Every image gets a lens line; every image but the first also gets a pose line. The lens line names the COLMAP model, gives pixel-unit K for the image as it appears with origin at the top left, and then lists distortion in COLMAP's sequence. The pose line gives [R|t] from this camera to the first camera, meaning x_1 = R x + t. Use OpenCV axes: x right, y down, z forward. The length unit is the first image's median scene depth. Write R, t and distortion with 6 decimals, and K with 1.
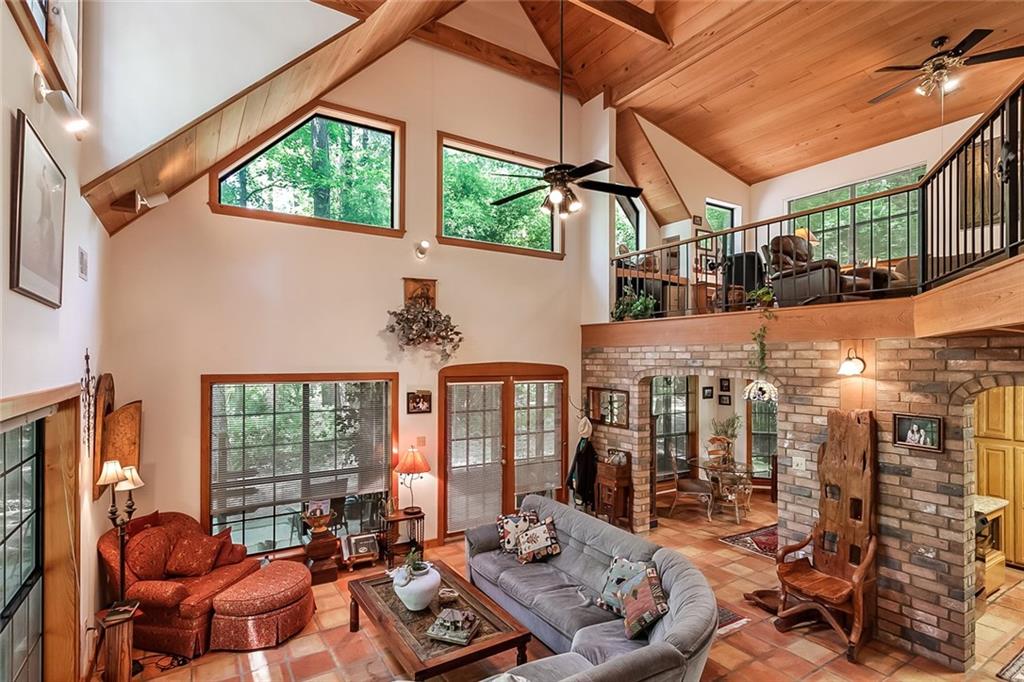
lens RADIAL K [[498.0, 0, 505.7], [0, 498.0, 359.2], [0, 0, 1]] dist [0.005765, 0.002724]
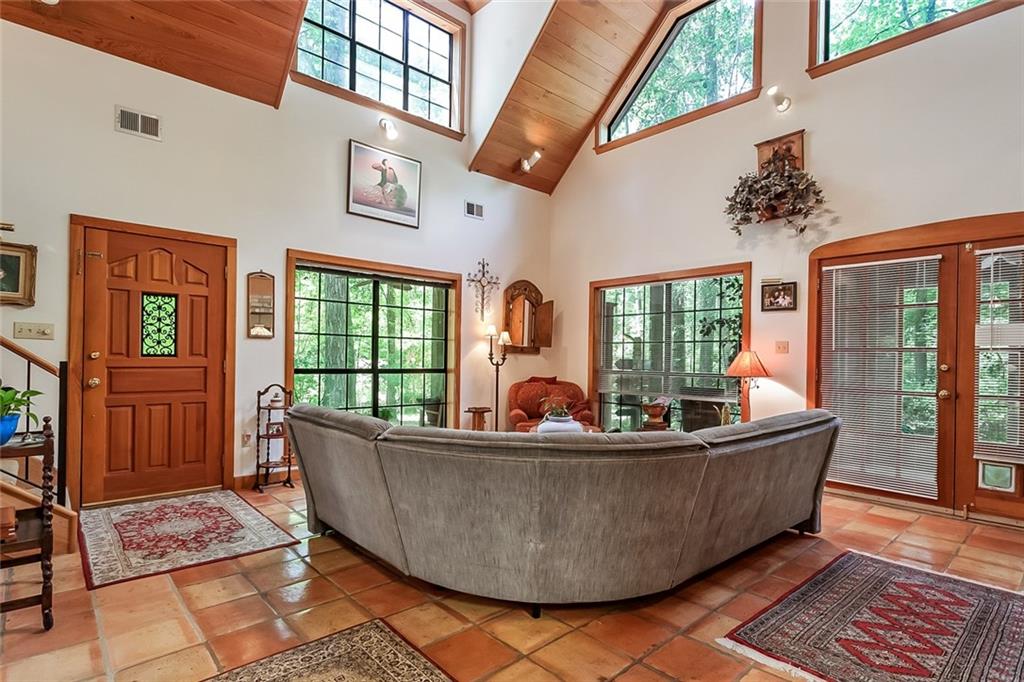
lens RADIAL K [[525.5, 0, 507.4], [0, 525.5, 353.9], [0, 0, 1]] dist [0.009748, 0.000630]
pose [[0.169338, -0.010249, -0.985505, 0.508468], [-0.010397, 0.999872, -0.012185, 0.171890], [0.985503, 0.012310, 0.169210, 0.401503]]
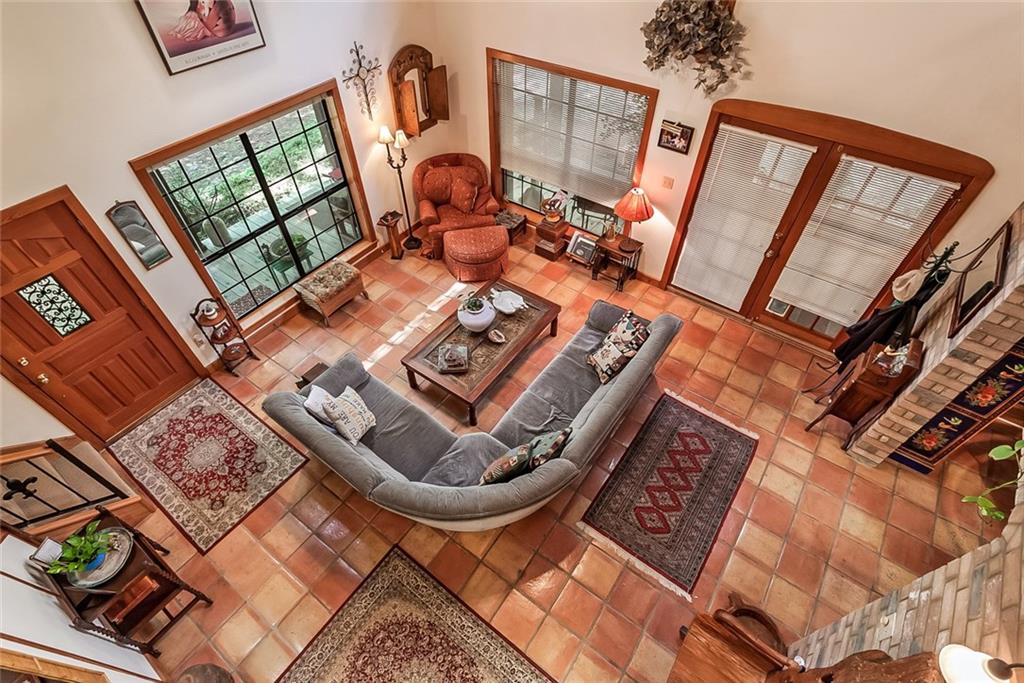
lens RADIAL K [[498.0, 0, 514.3], [0, 498.0, 340.9], [0, 0, 1]] dist [0.005765, 0.002724]
pose [[0.373283, 0.687854, -0.622508, 0.400052], [0.006571, 0.669033, 0.743203, -0.257334], [0.927694, -0.281515, 0.245219, 0.432380]]
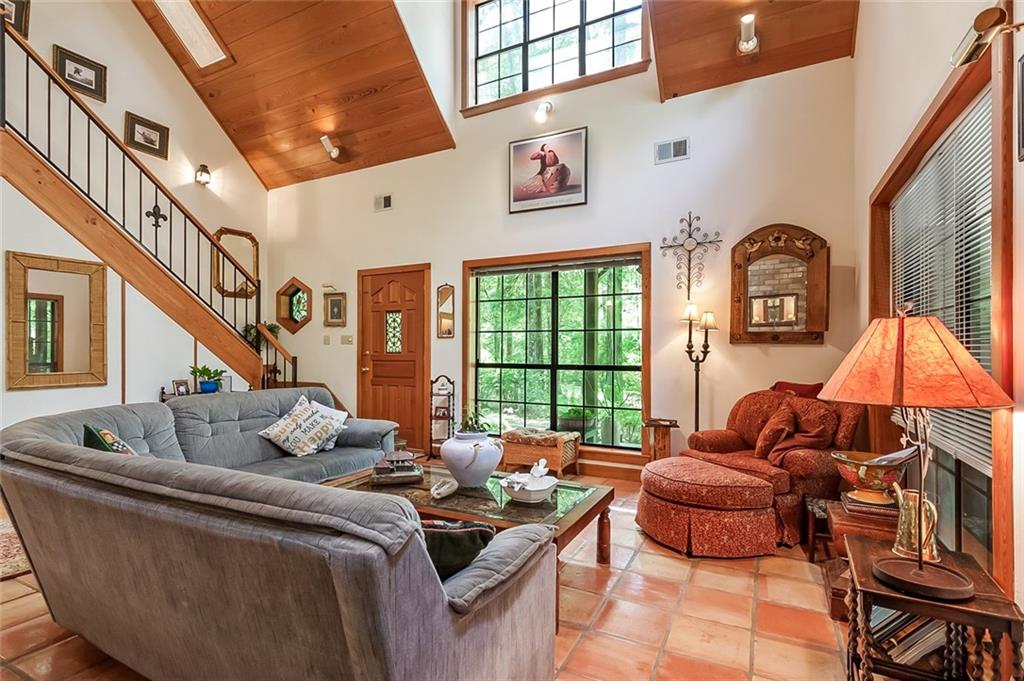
lens RADIAL K [[498.0, 0, 504.7], [0, 498.0, 340.8], [0, 0, 1]] dist [0.005765, 0.002724]
pose [[-0.868827, -0.007599, -0.495058, 0.089548], [0.001104, 0.999850, -0.017285, 0.164913], [0.495115, -0.015564, -0.868688, 0.953969]]
